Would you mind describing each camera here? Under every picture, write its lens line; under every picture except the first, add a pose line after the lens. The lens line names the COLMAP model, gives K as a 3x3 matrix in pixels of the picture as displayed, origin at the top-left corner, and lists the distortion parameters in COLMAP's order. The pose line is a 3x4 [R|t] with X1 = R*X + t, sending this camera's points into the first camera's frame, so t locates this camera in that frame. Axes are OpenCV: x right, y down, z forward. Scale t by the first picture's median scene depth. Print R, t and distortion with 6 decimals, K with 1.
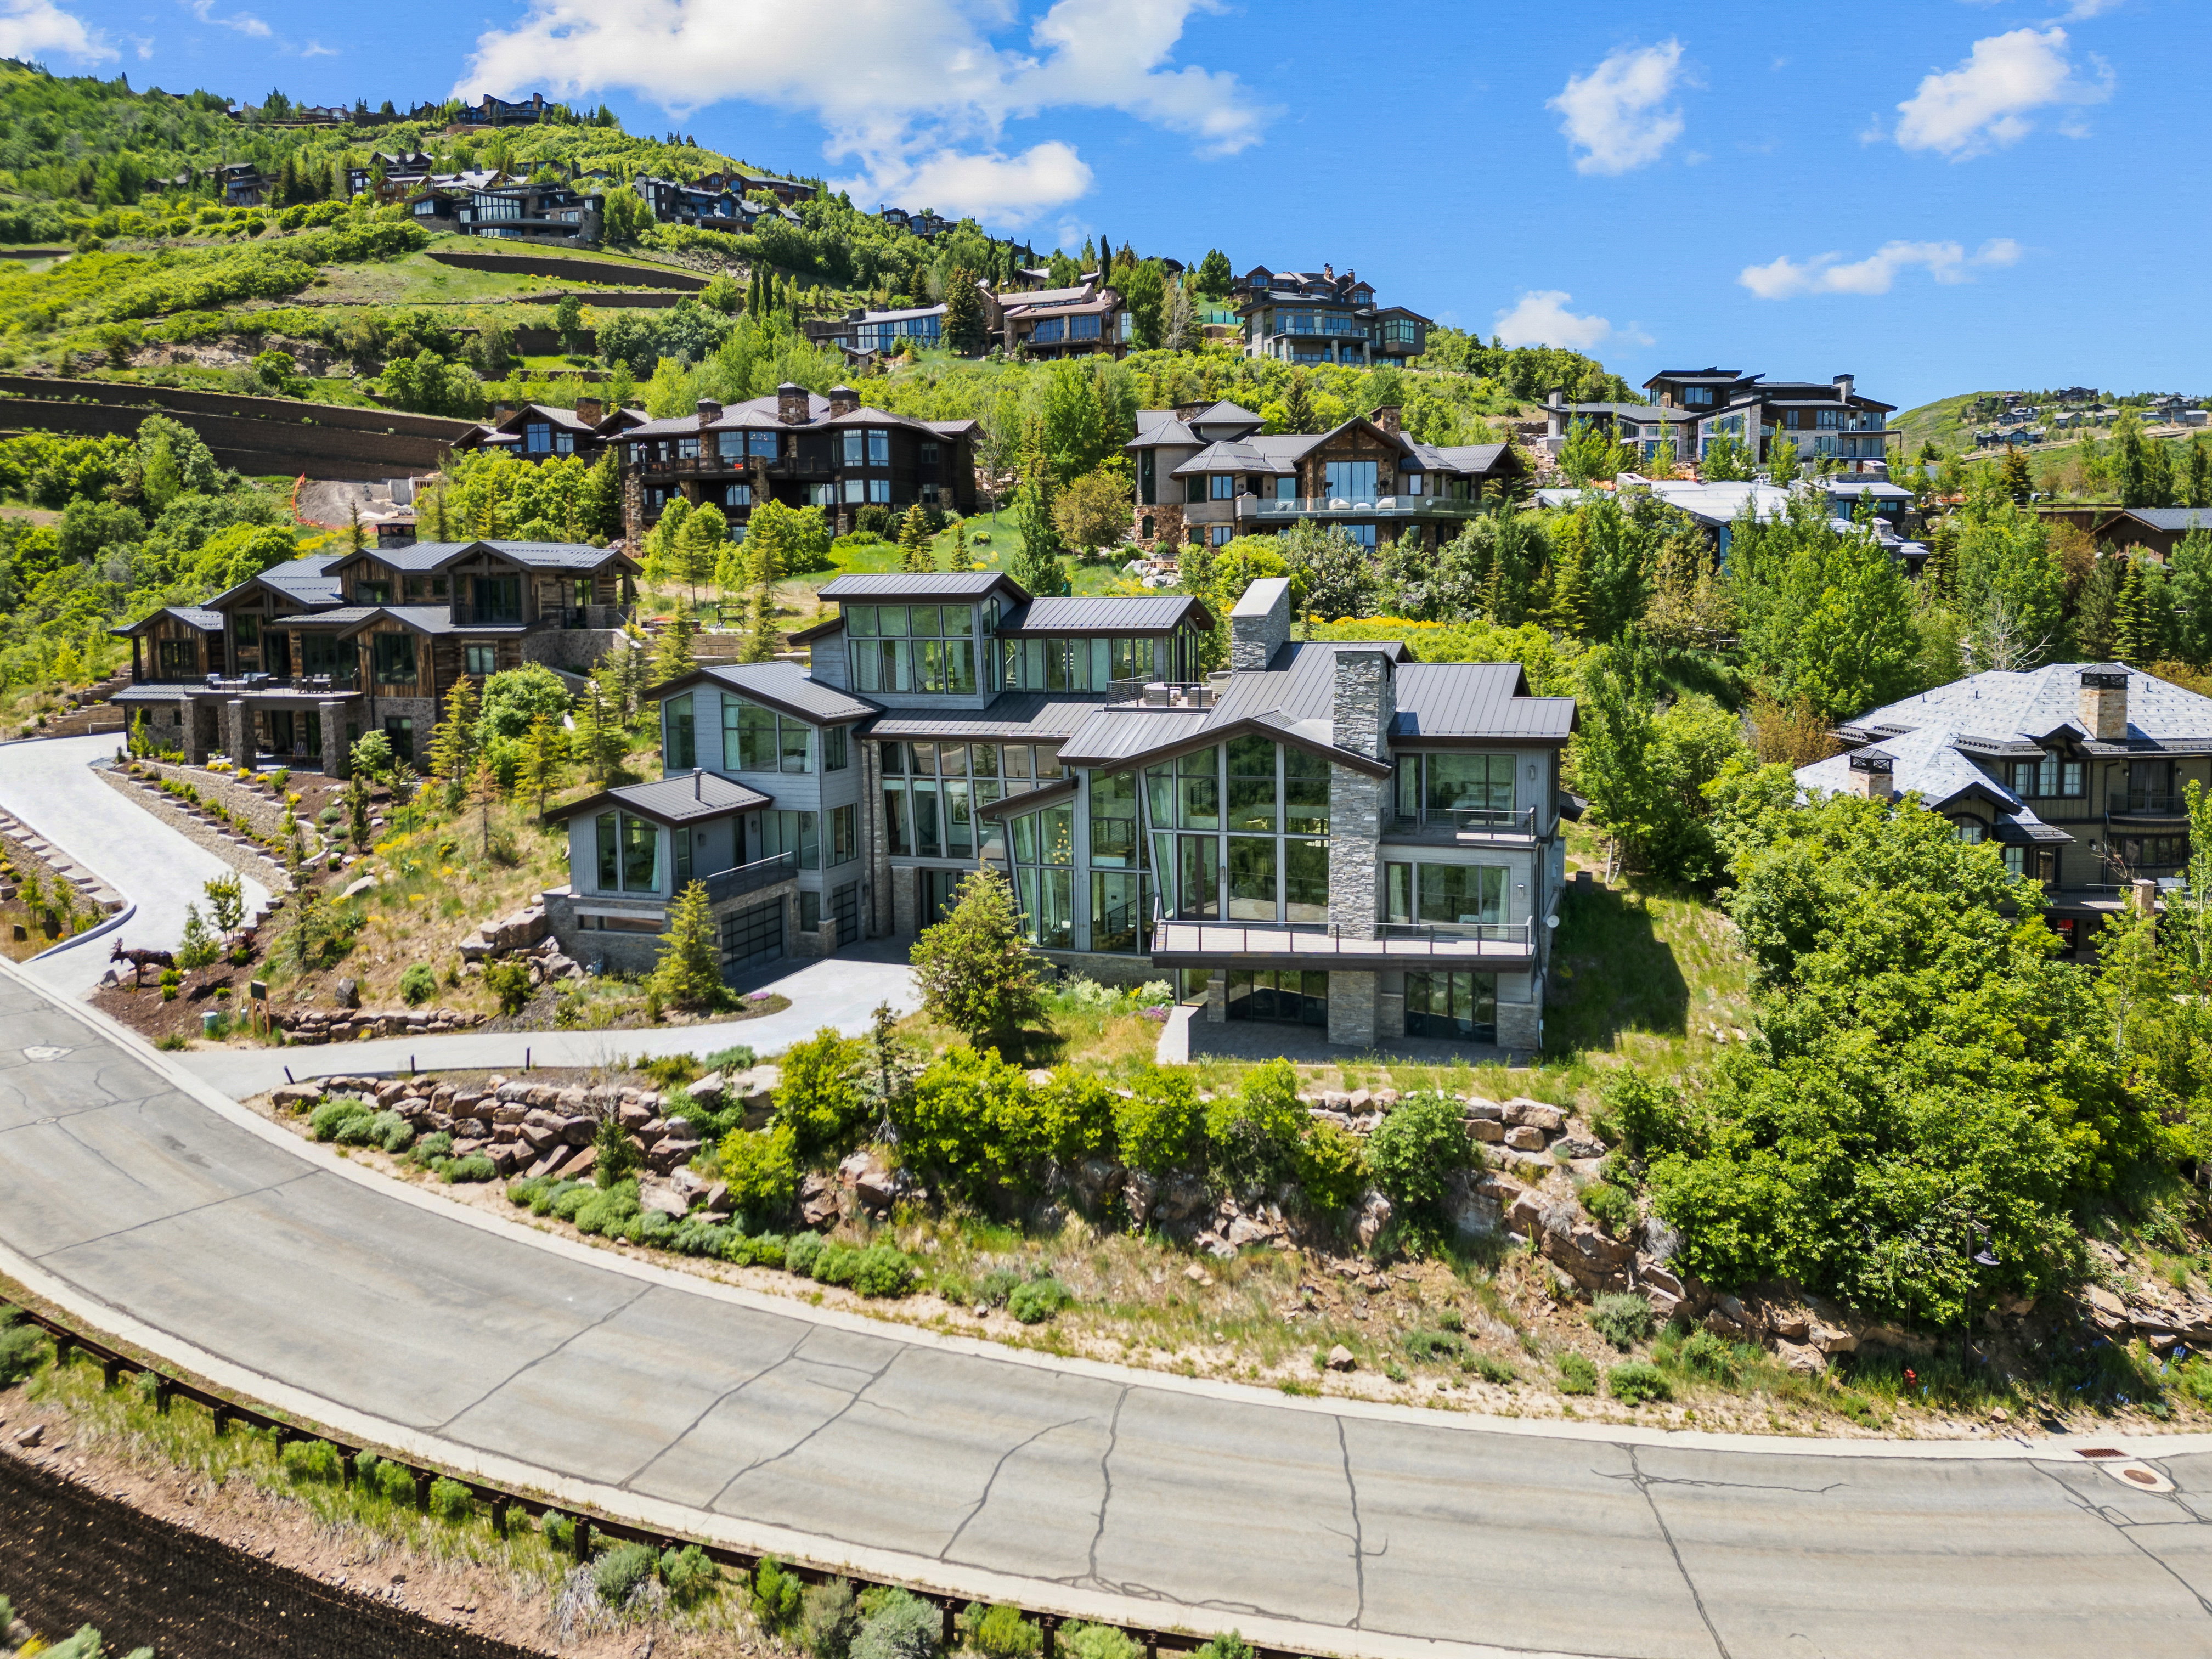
lens RADIAL K [[1584.9, 0, 1113.8], [0, 1584.9, 718.4], [0, 0, 1]] dist [0.068385, -0.055519]
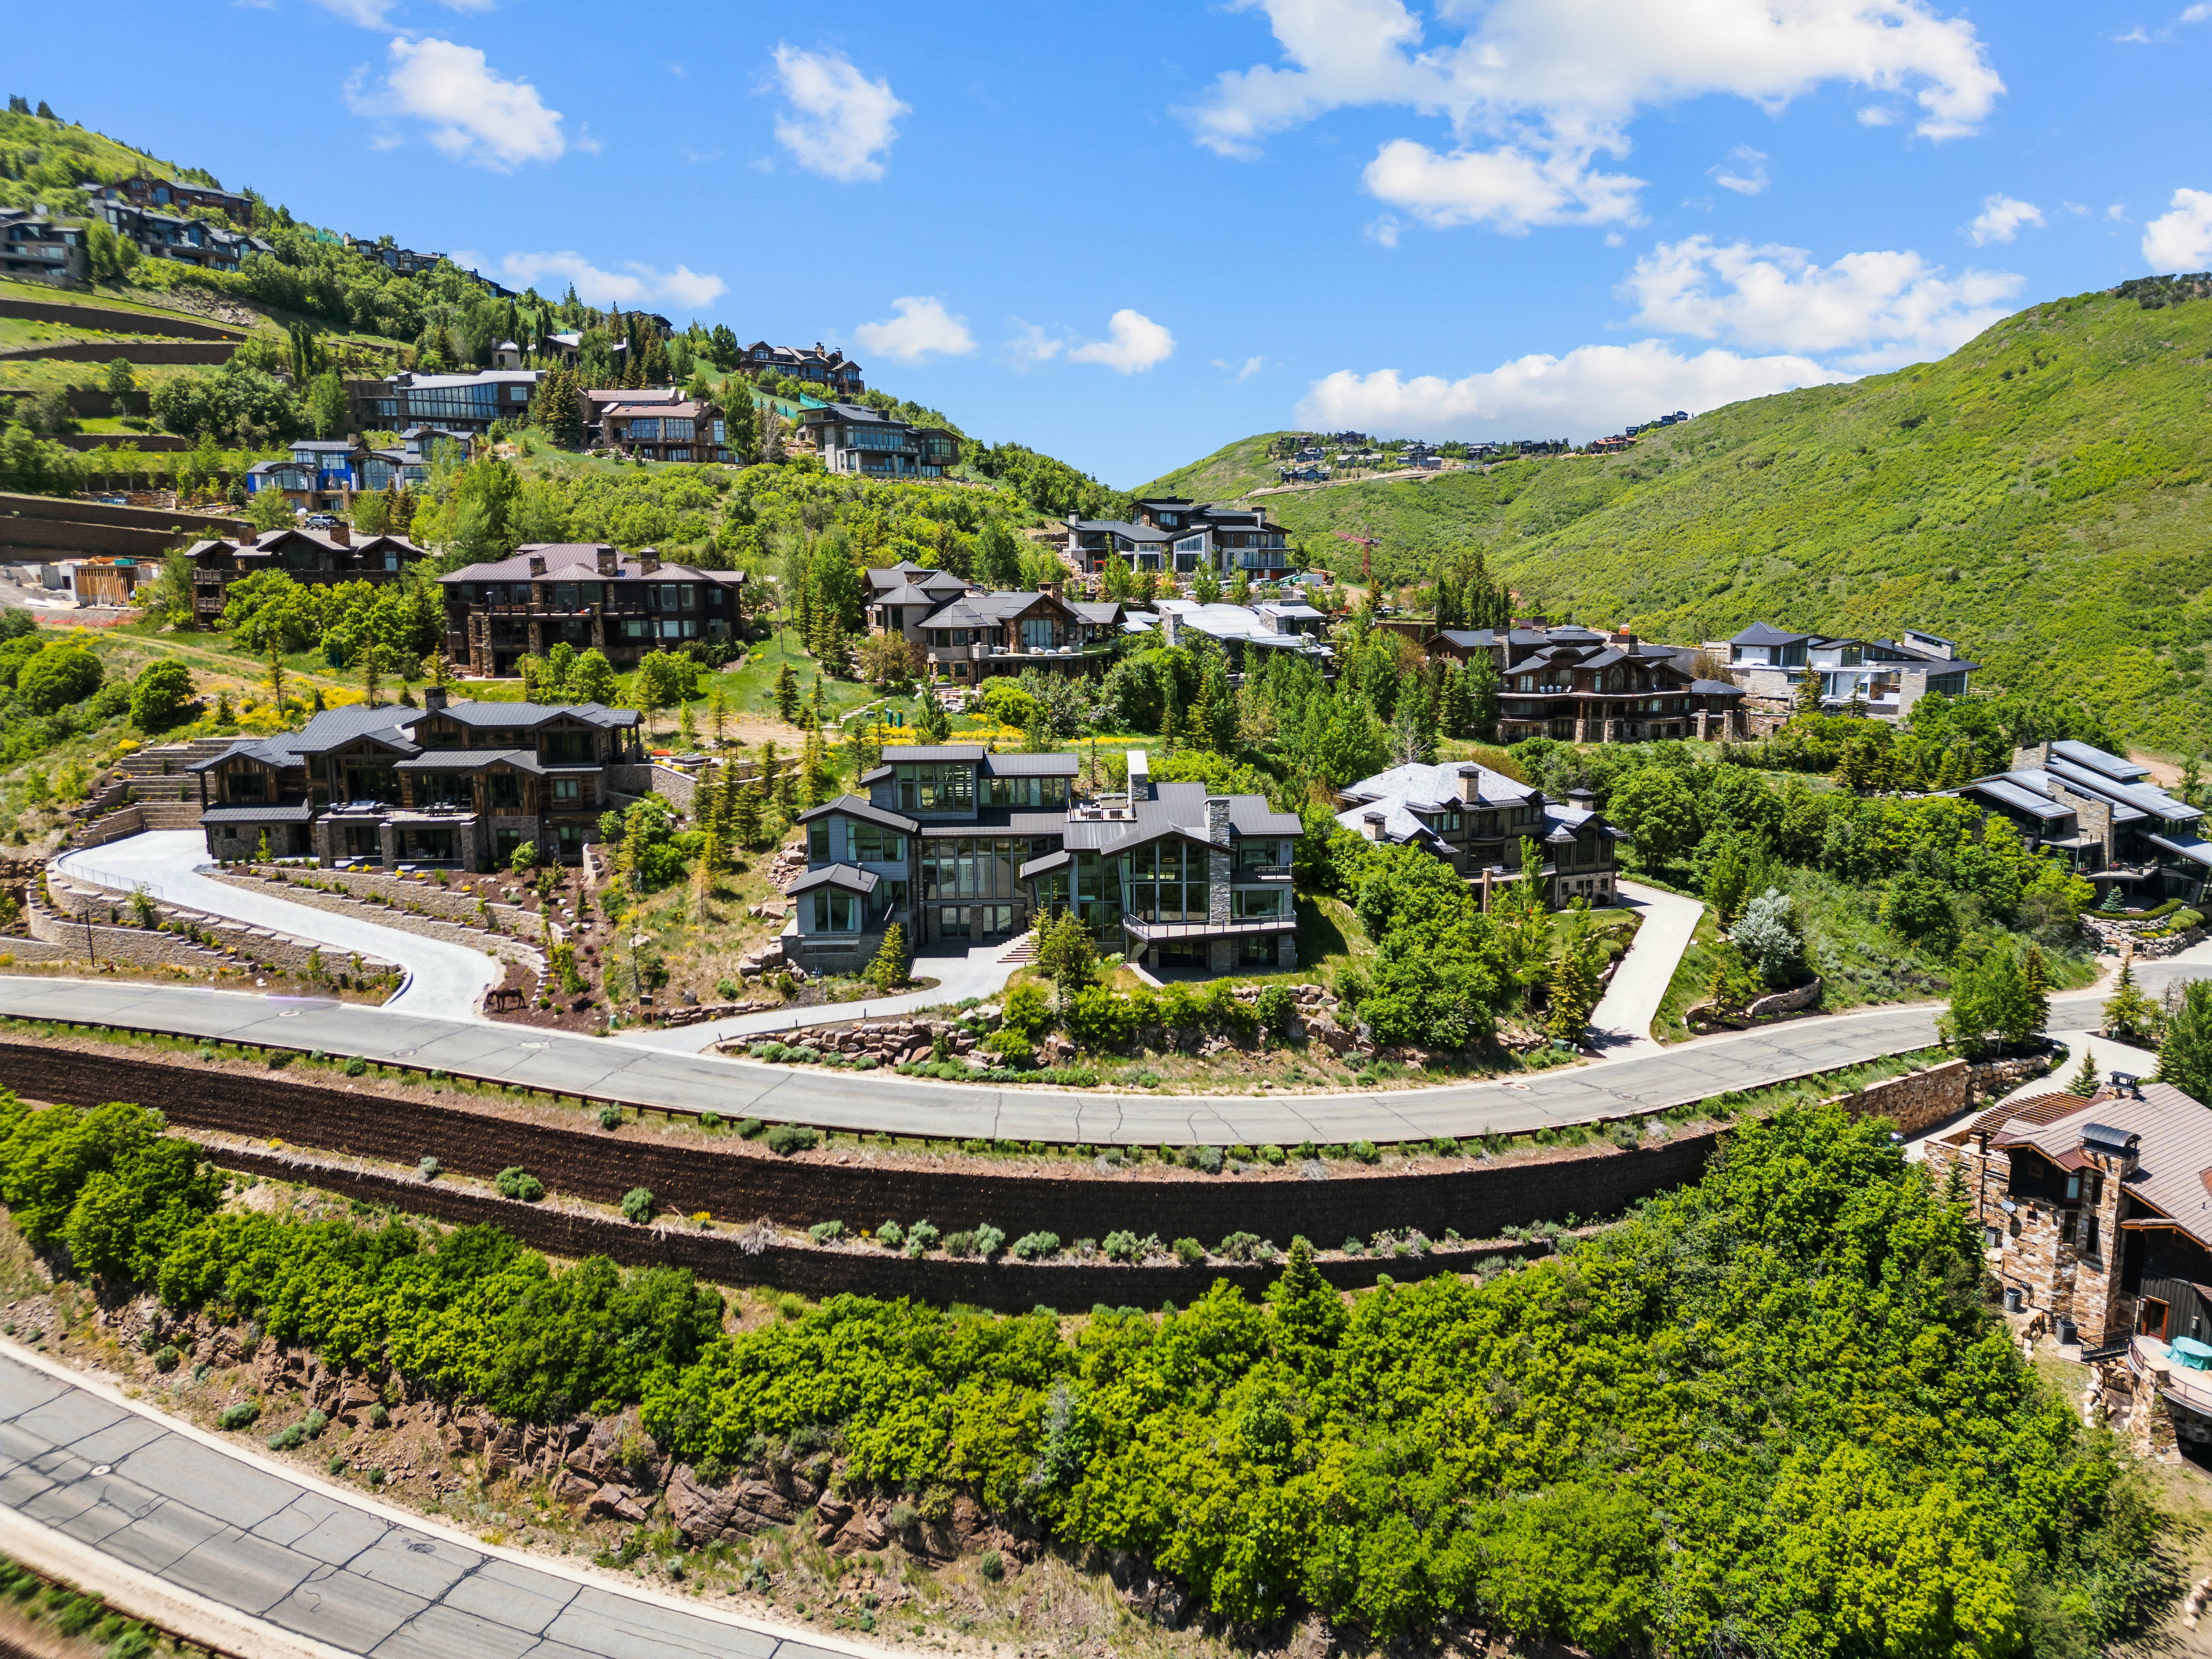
lens RADIAL K [[1523.7, 0, 1106.0], [0, 1523.7, 829.5], [0, 0, 1]] dist [0.122907, -0.145537]
pose [[0.925683, -0.055744, 0.374171, -0.700481], [0.025468, 0.996023, 0.085380, -0.163813], [-0.377442, -0.069506, 0.923421, -0.817275]]
